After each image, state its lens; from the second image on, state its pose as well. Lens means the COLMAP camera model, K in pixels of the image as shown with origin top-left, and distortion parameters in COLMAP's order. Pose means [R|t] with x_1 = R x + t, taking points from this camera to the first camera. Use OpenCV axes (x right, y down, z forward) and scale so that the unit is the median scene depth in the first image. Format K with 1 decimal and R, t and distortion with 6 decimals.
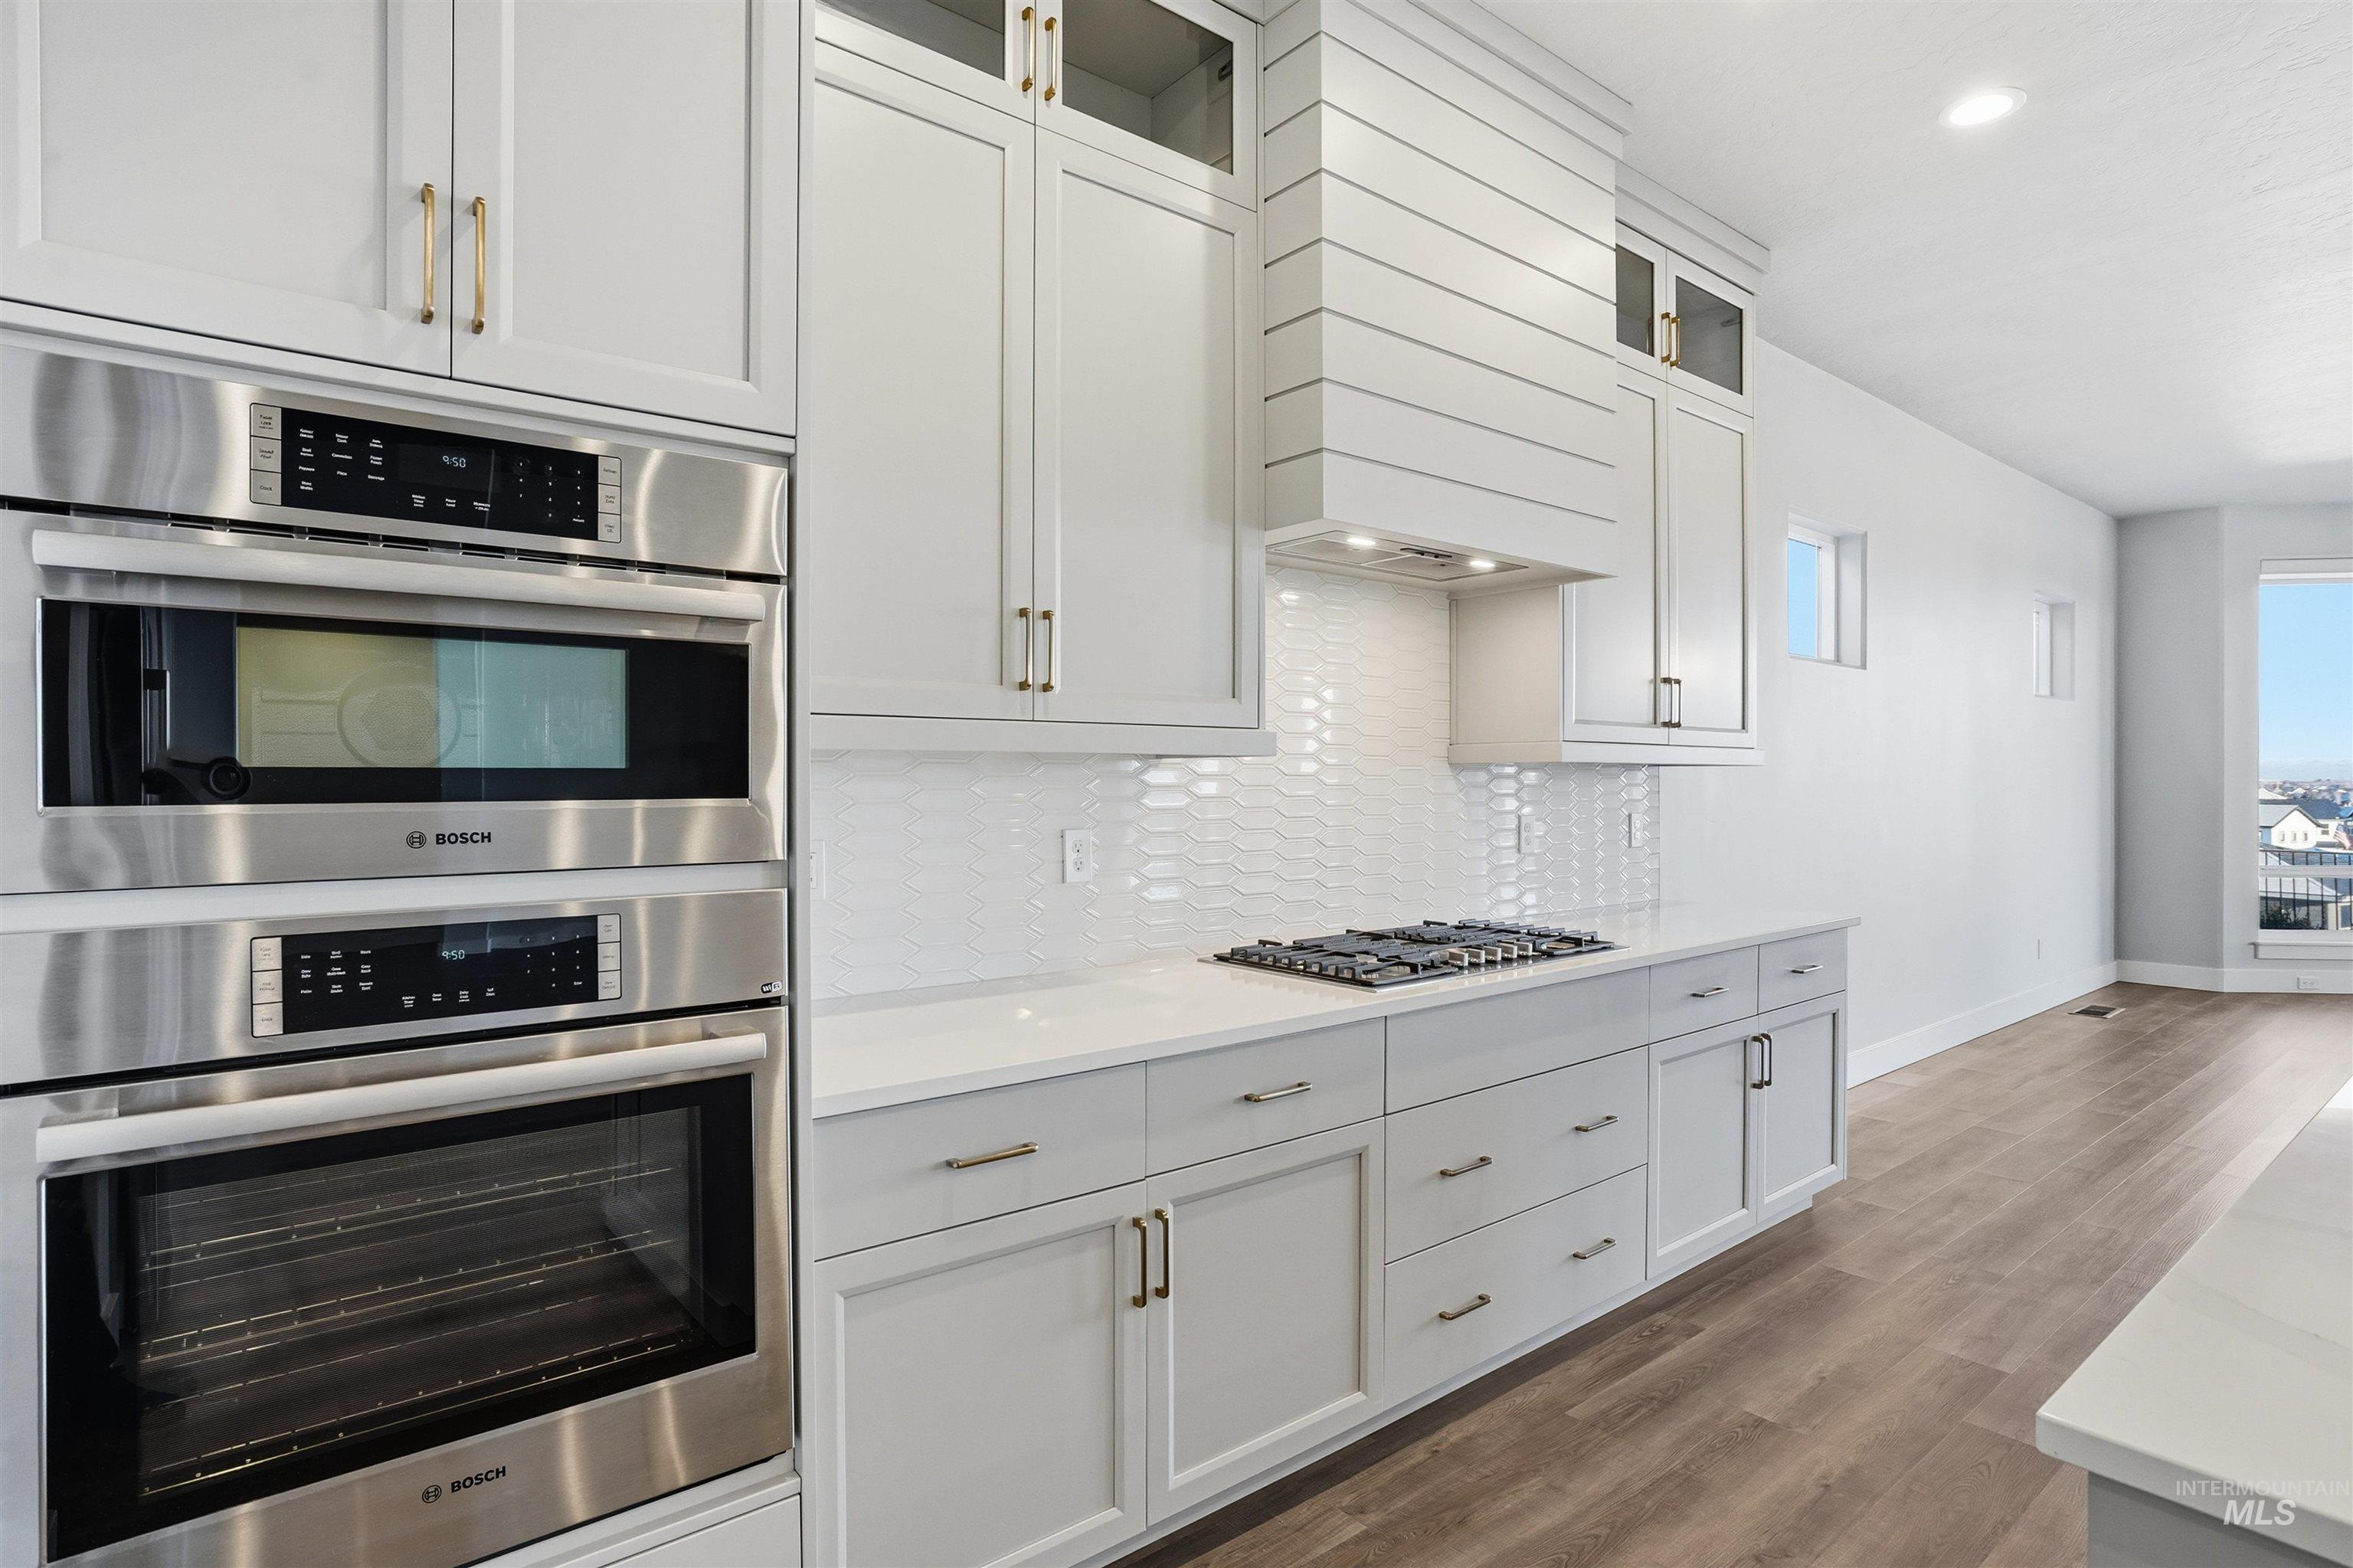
lens RADIAL K [[1192.0, 0, 1164.1], [0, 1192.0, 782.3], [0, 0, 1]] dist [-0.022192, 0.000572]
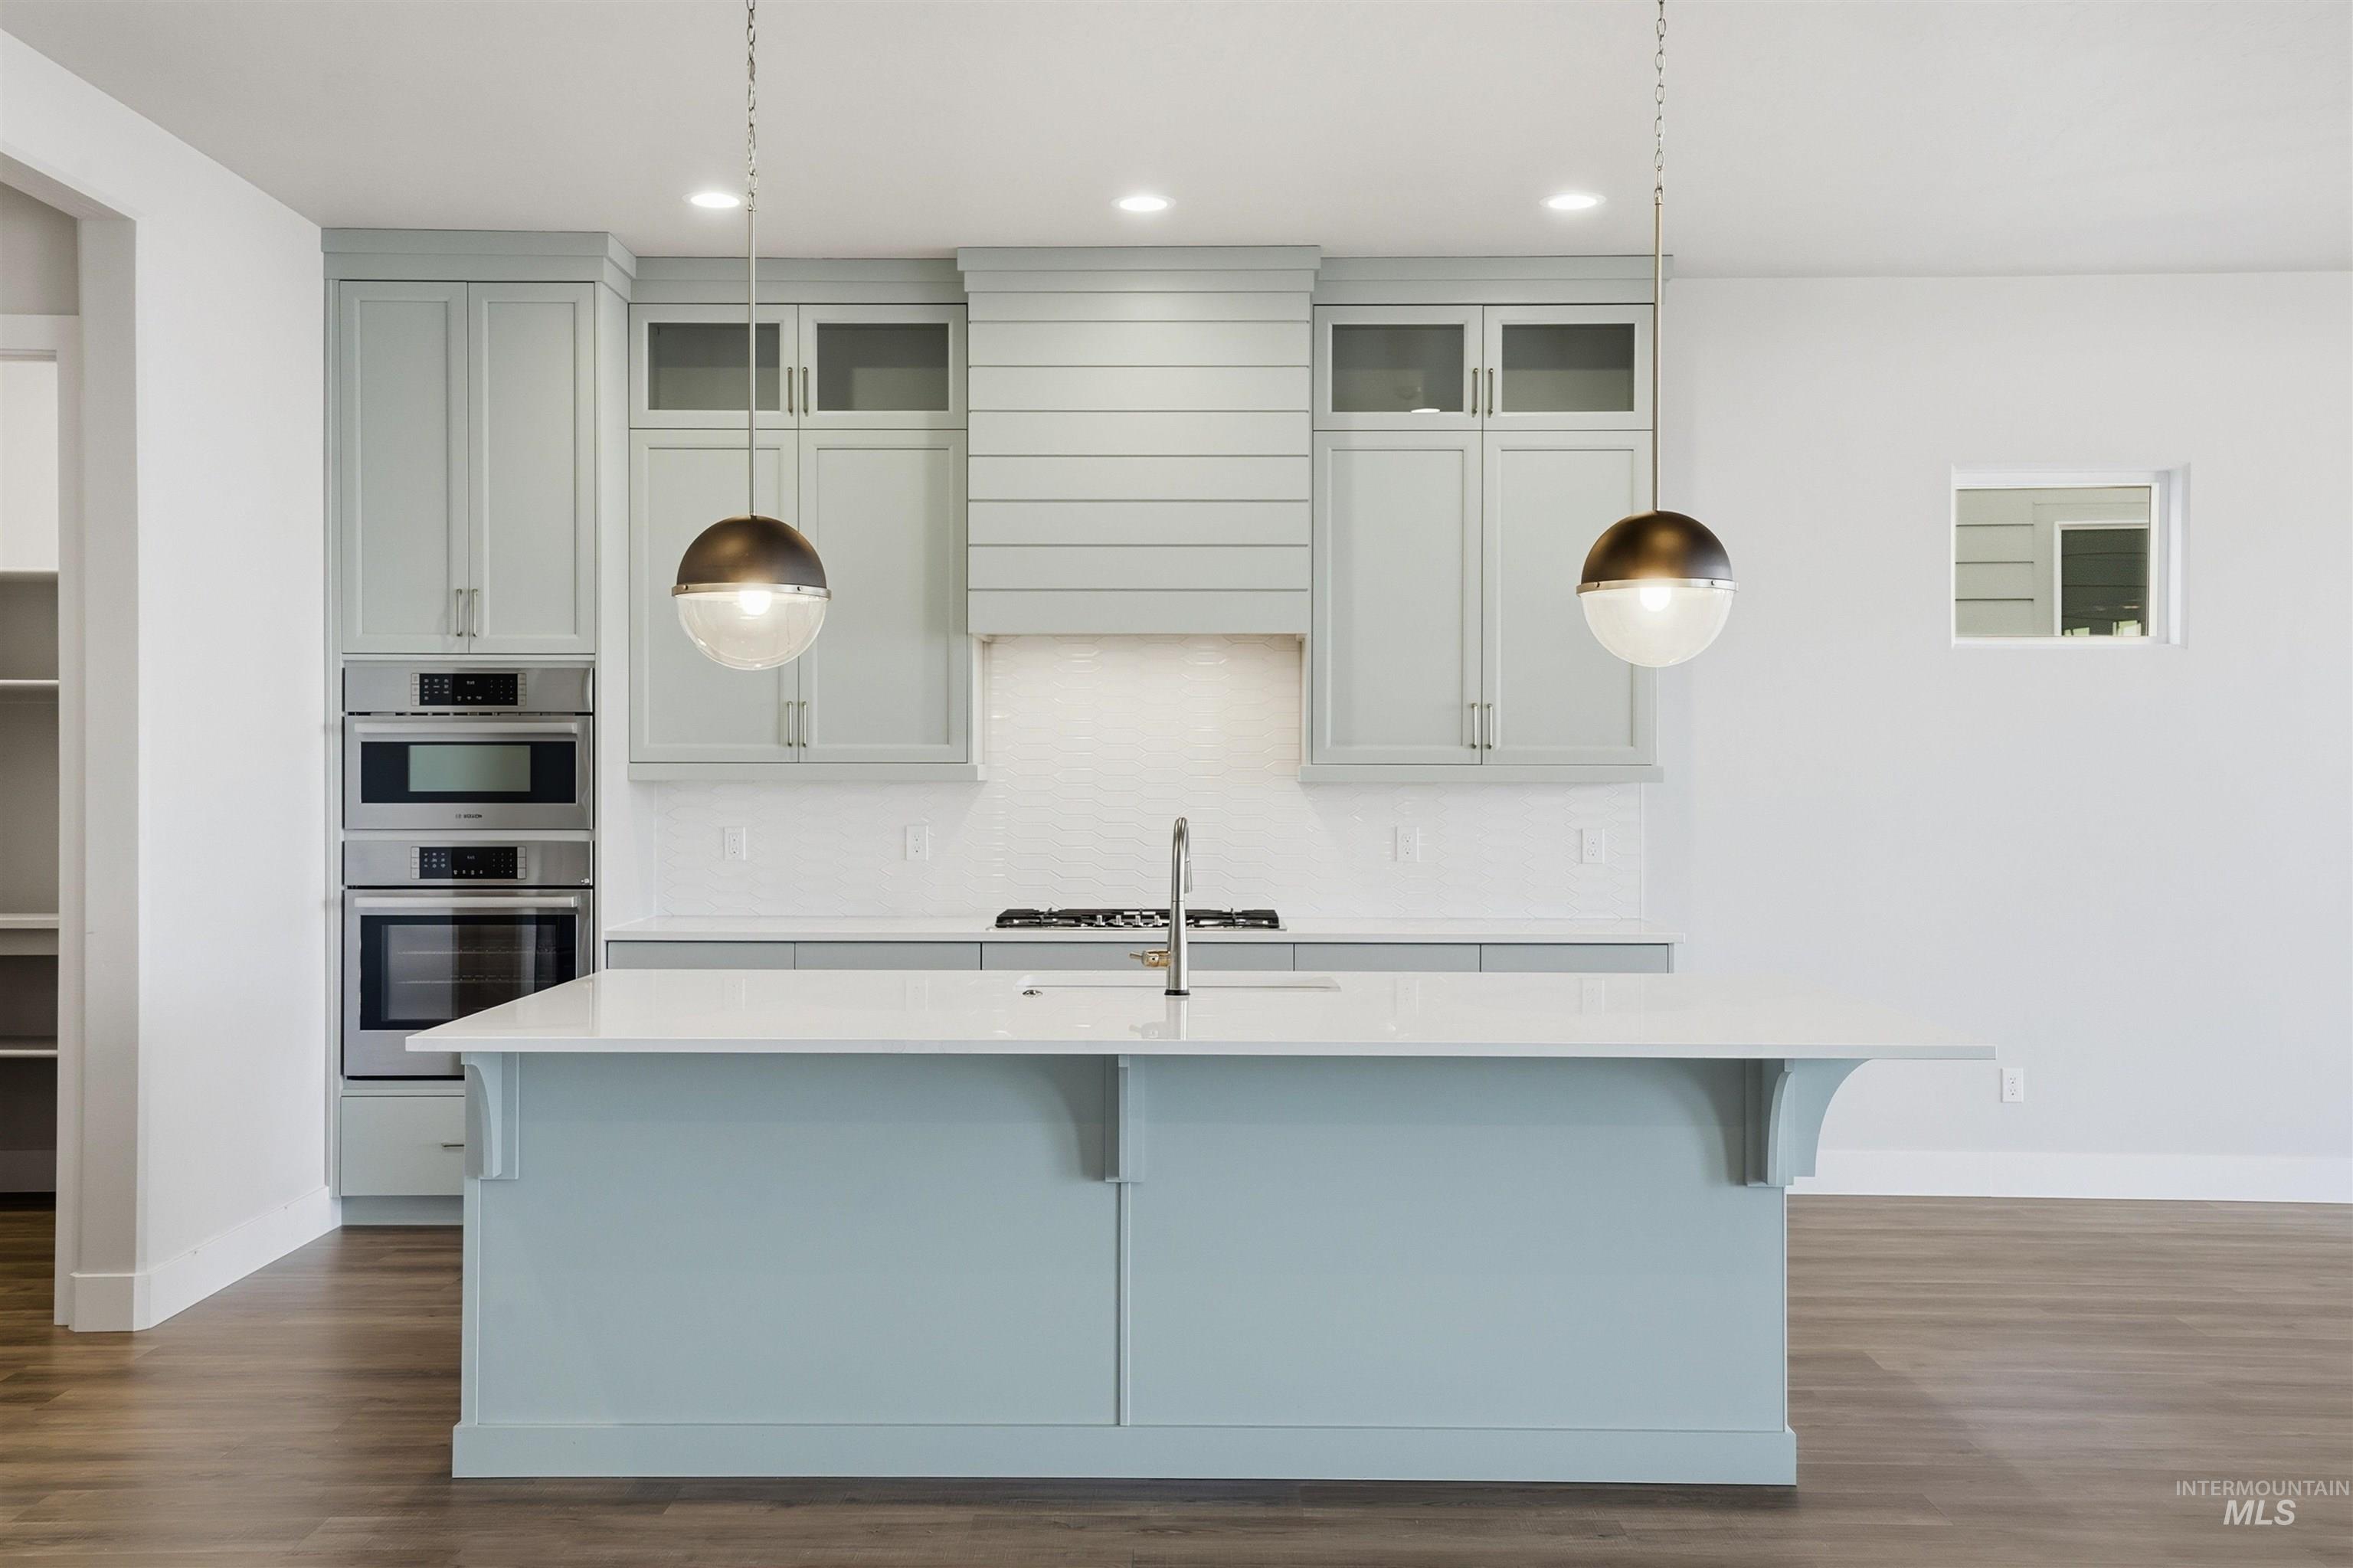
lens RADIAL K [[2285.7, 0, 1165.5], [0, 2285.7, 779.4], [0, 0, 1]] dist [0.041523, 0.000000]
pose [[0.775004, 0.004033, -0.631943, 2.018887], [-0.002595, 0.999992, 0.003199, -0.030490], [0.631951, -0.000839, 0.775008, -1.070285]]
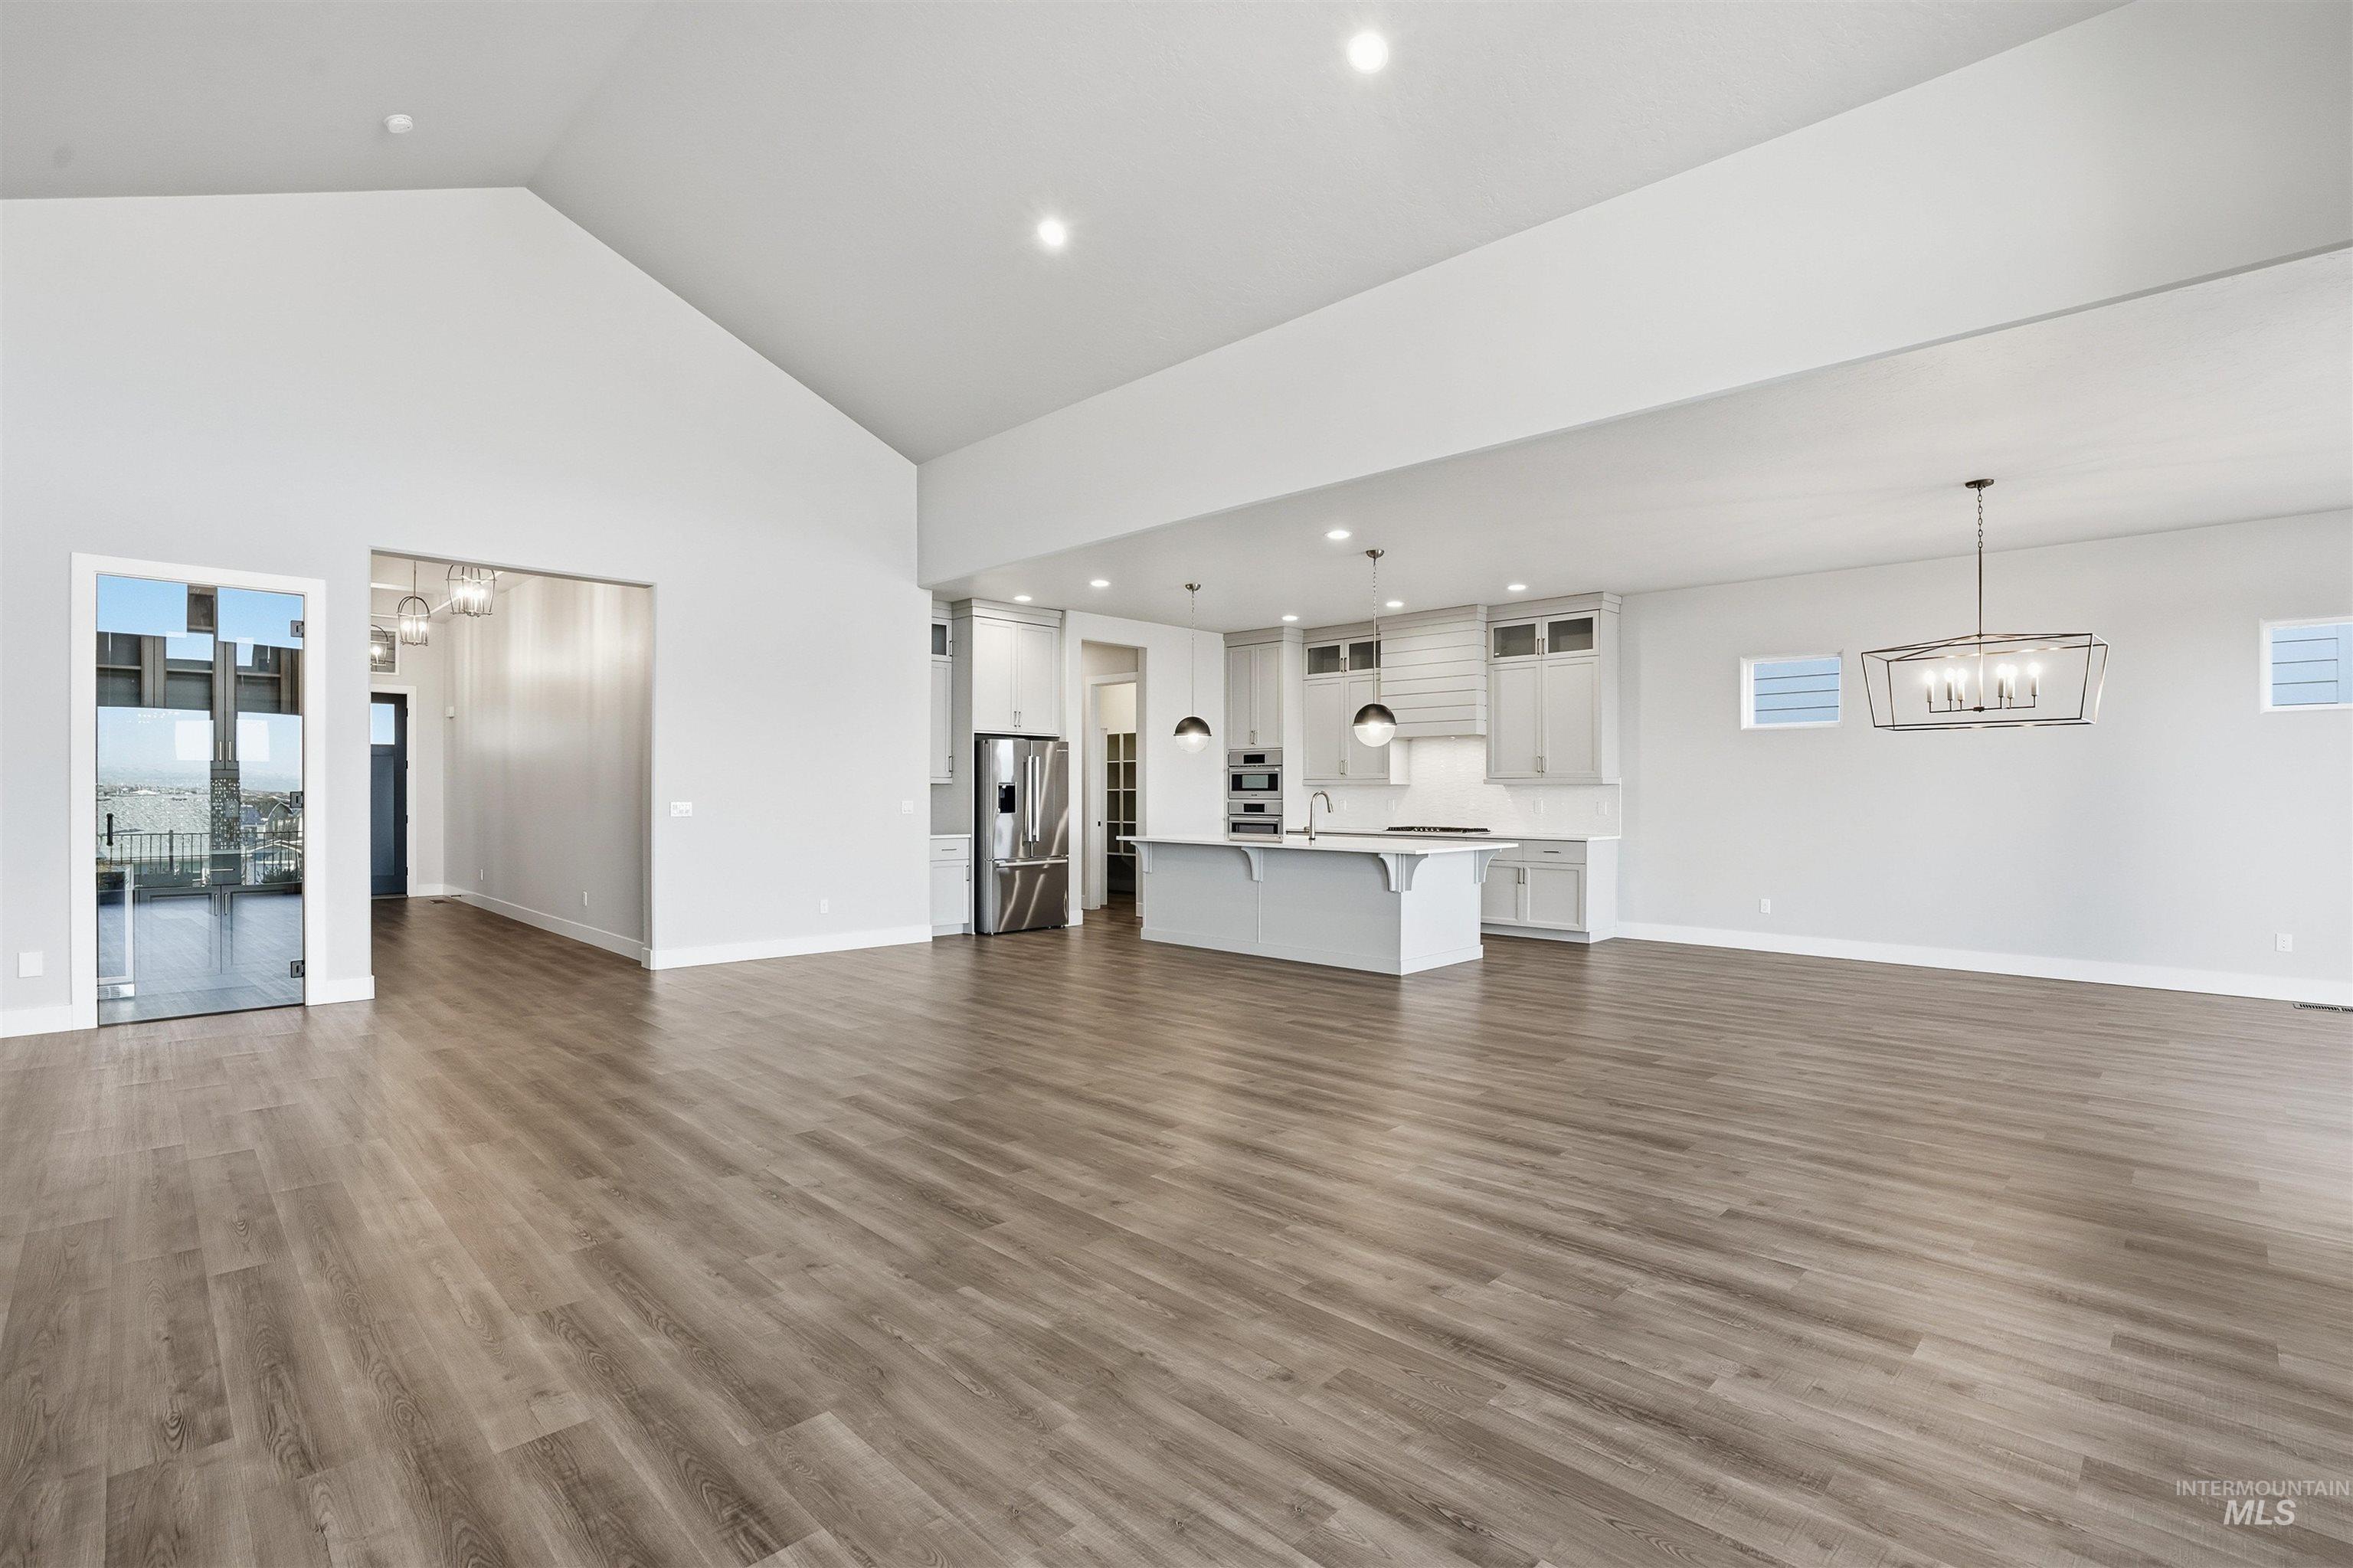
lens RADIAL K [[1088.5, 0, 1187.4], [0, 1088.5, 783.4], [0, 0, 1]] dist [-0.005012, -0.000161]
pose [[0.117554, -0.007662, -0.993037, 4.114948], [-0.005438, 0.999950, -0.008359, 0.014094], [0.993052, 0.006383, 0.117507, -0.315730]]
